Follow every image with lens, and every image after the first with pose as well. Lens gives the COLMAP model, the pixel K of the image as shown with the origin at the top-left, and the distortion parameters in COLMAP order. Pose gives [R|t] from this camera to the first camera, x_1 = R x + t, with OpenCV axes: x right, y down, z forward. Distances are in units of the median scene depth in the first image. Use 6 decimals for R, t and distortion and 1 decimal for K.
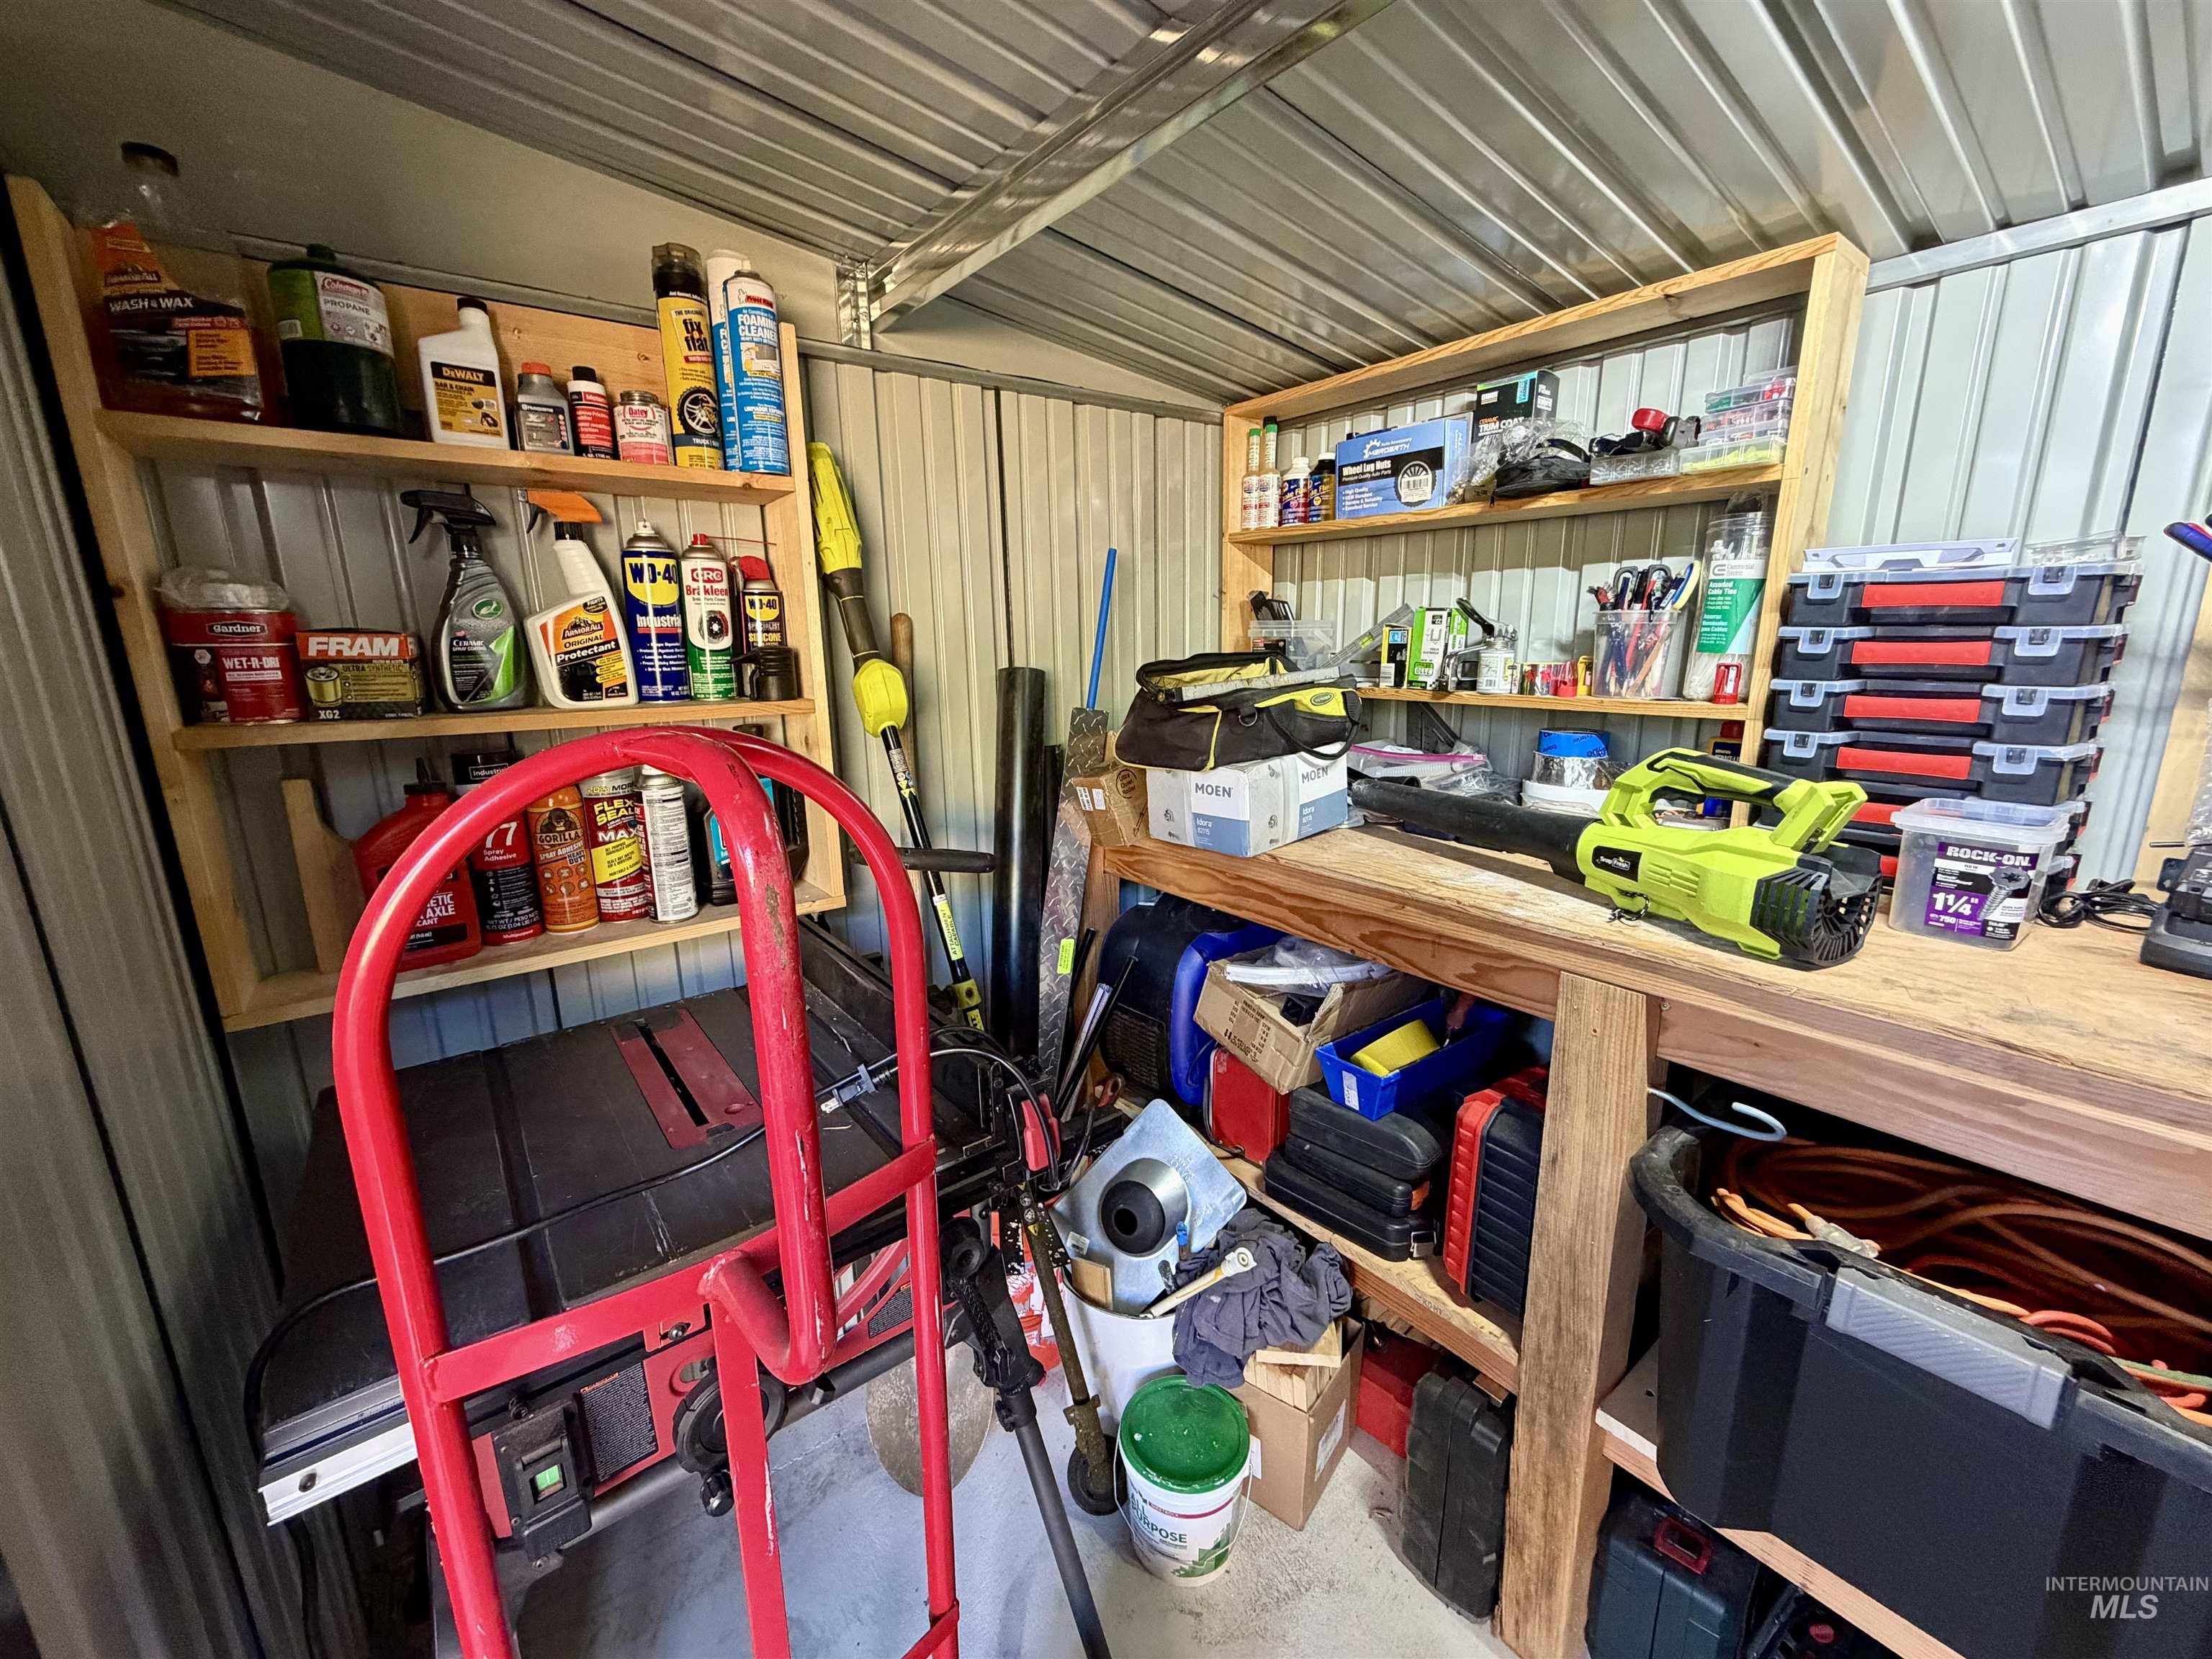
lens RADIAL K [[879.0, 0, 1096.4], [0, 879.0, 827.3], [0, 0, 1]] dist [-0.000129, -0.000109]
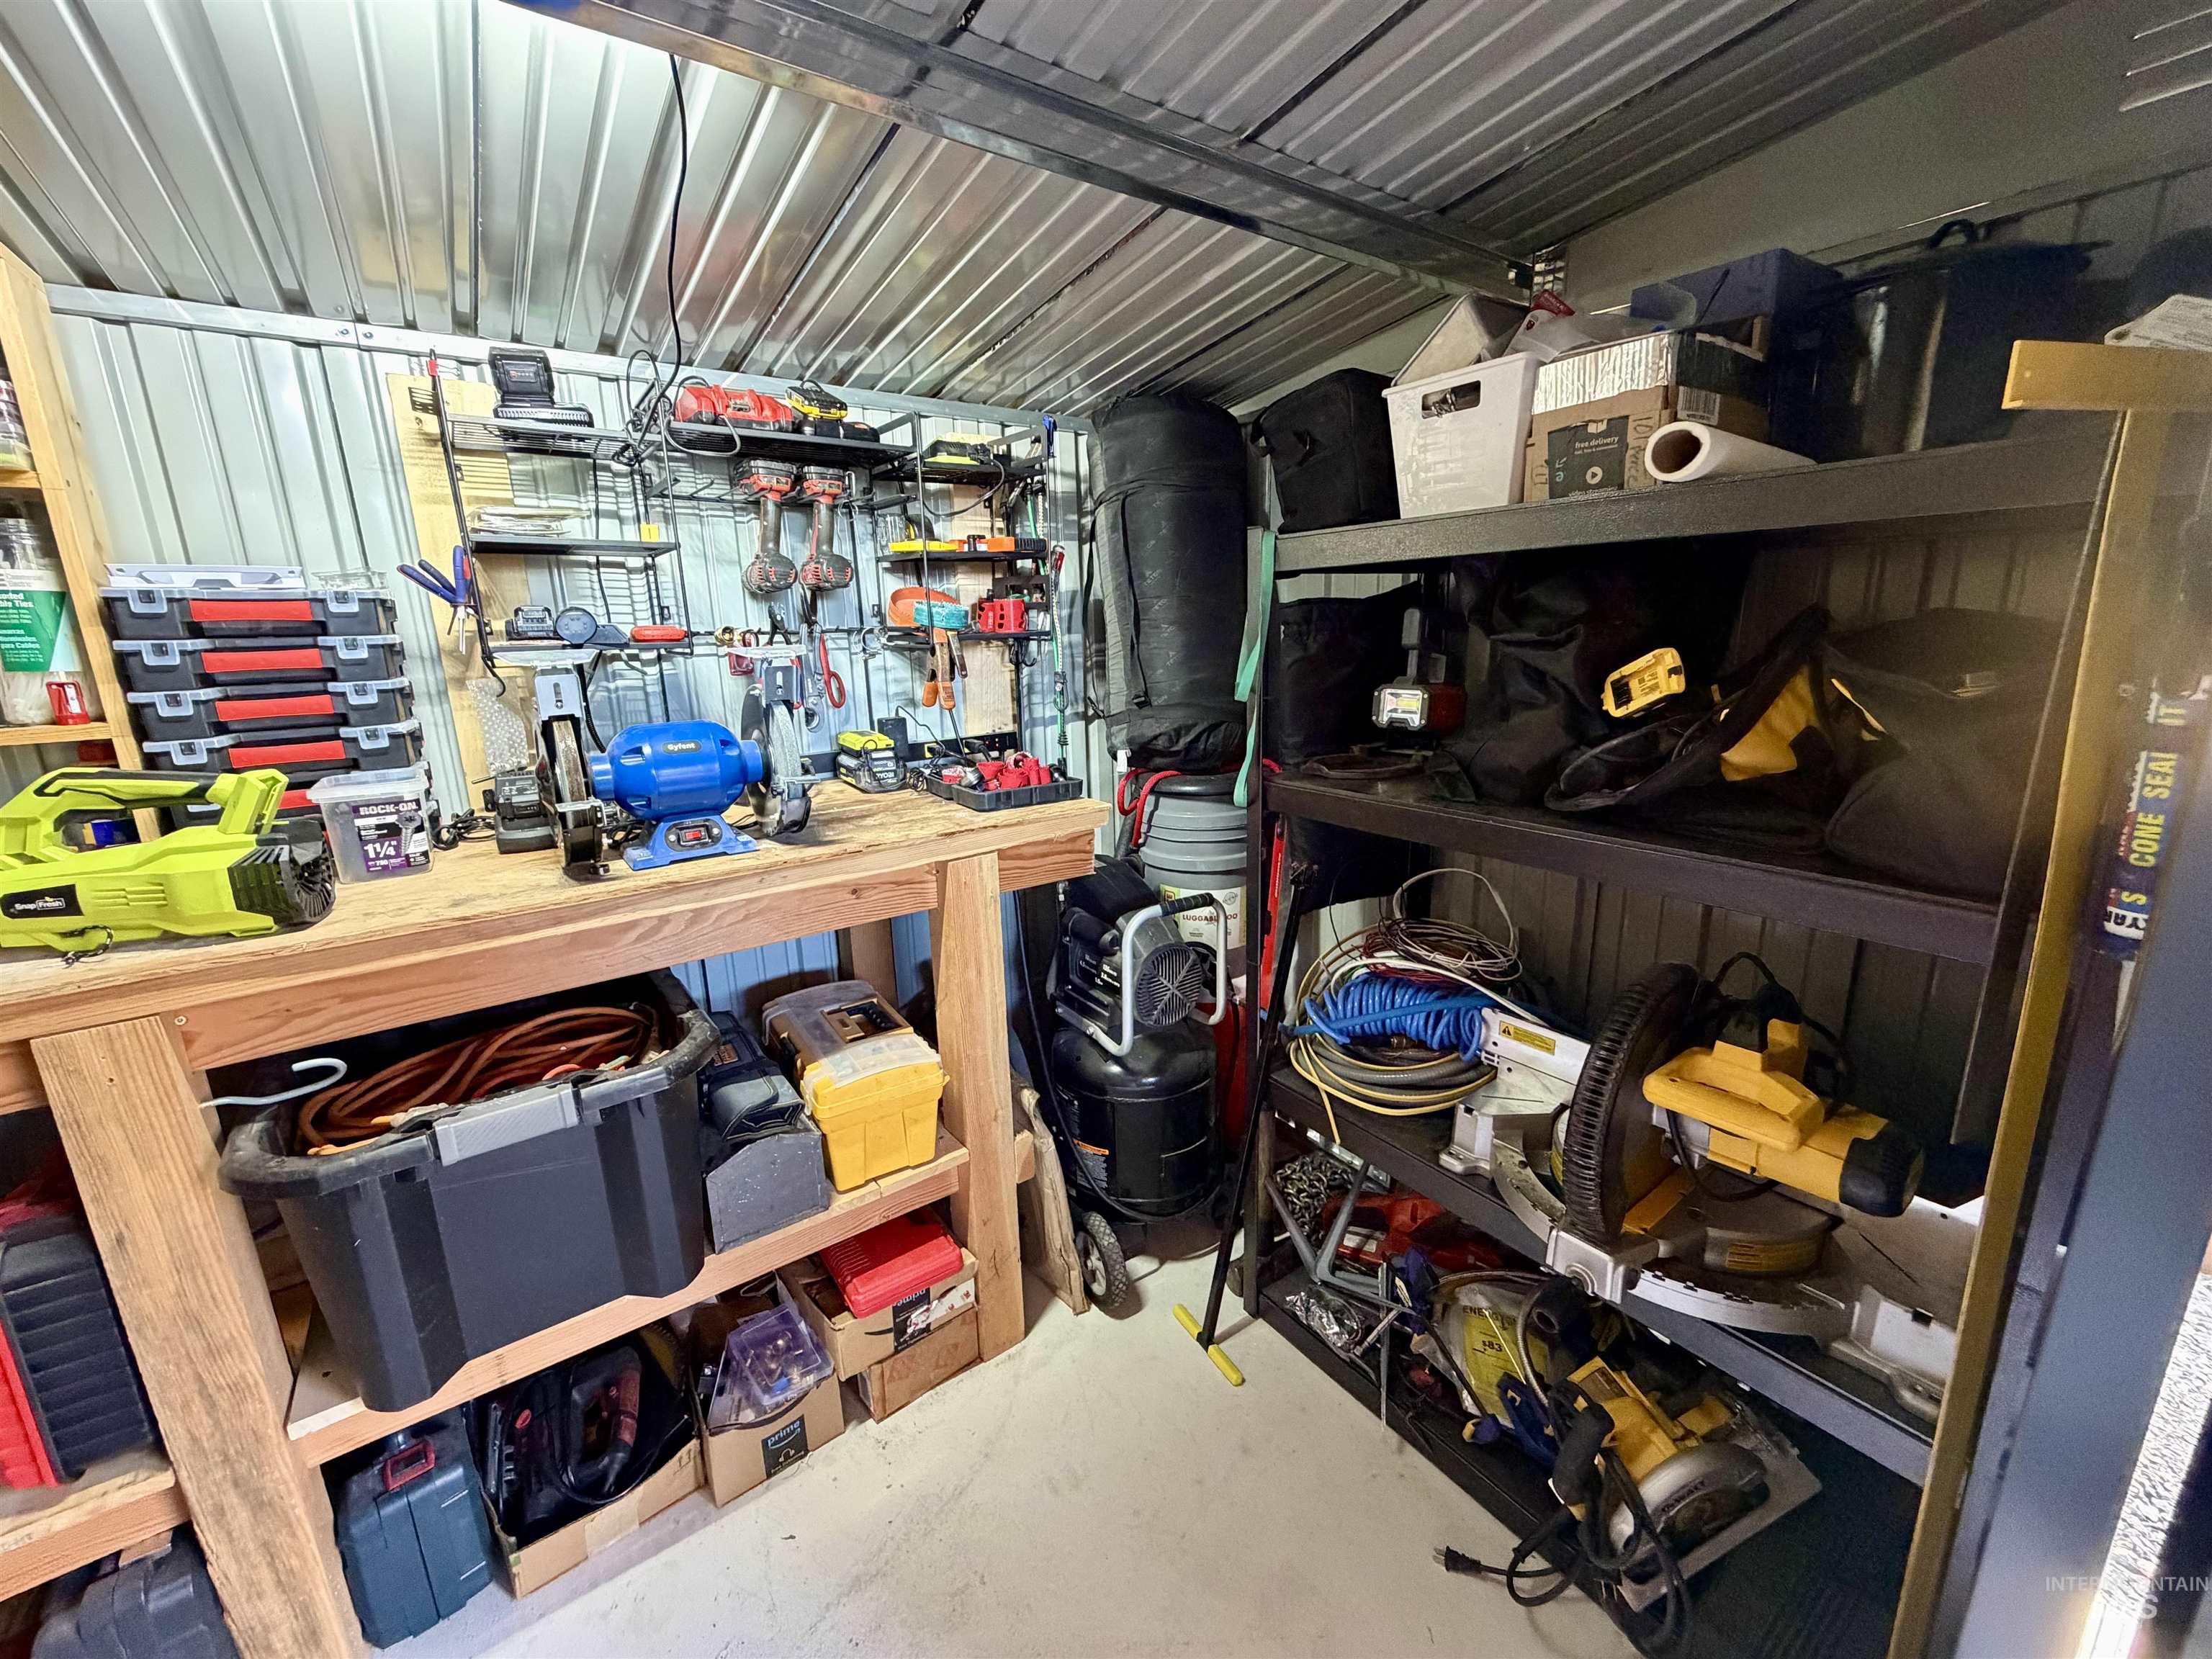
lens RADIAL K [[879.0, 0, 1096.4], [0, 879.0, 827.3], [0, 0, 1]] dist [-0.000129, -0.000109]
pose [[0.030467, -0.217249, 0.975641, -0.184934], [0.244146, 0.948145, 0.203502, 0.037522], [-0.969260, 0.231999, 0.081927, -0.099227]]
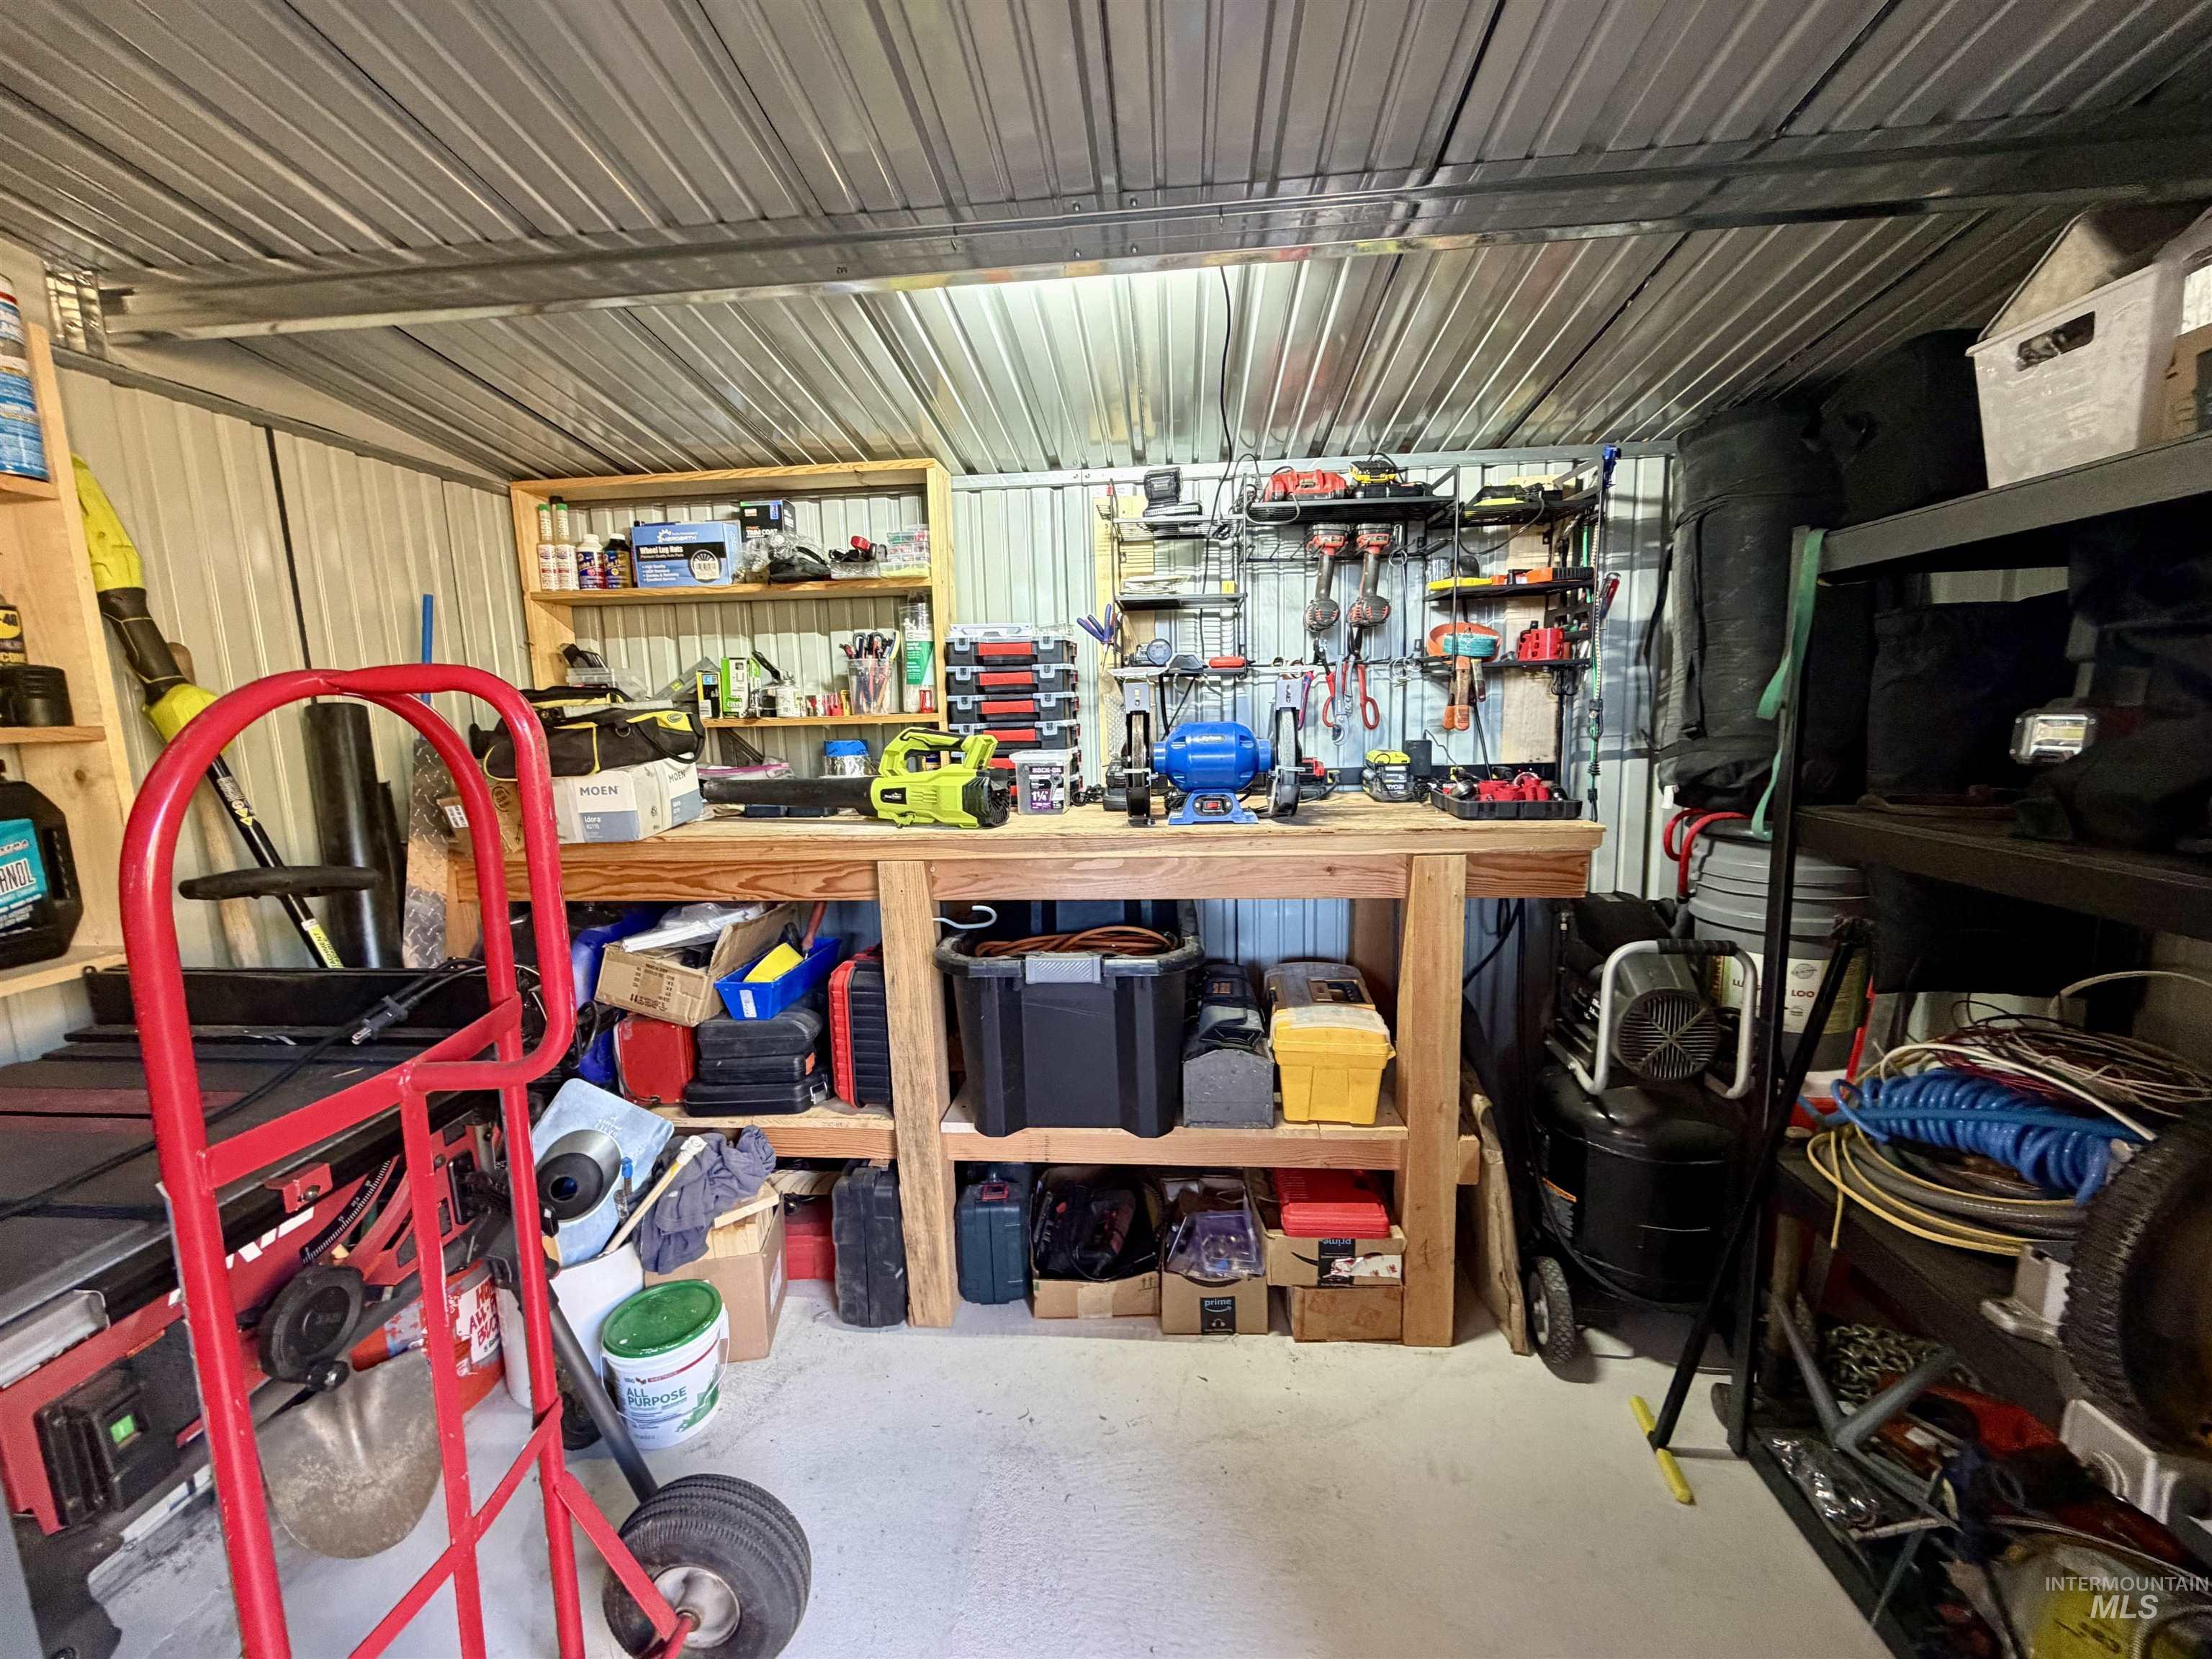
lens RADIAL K [[887.4, 0, 1101.6], [0, 887.4, 827.6], [0, 0, 1]] dist [0.000628, -0.000011]
pose [[0.672516, -0.106470, 0.732384, -0.330073], [0.179846, 0.983445, -0.022177, 0.173555], [-0.717898, 0.146631, 0.680531, -0.367019]]
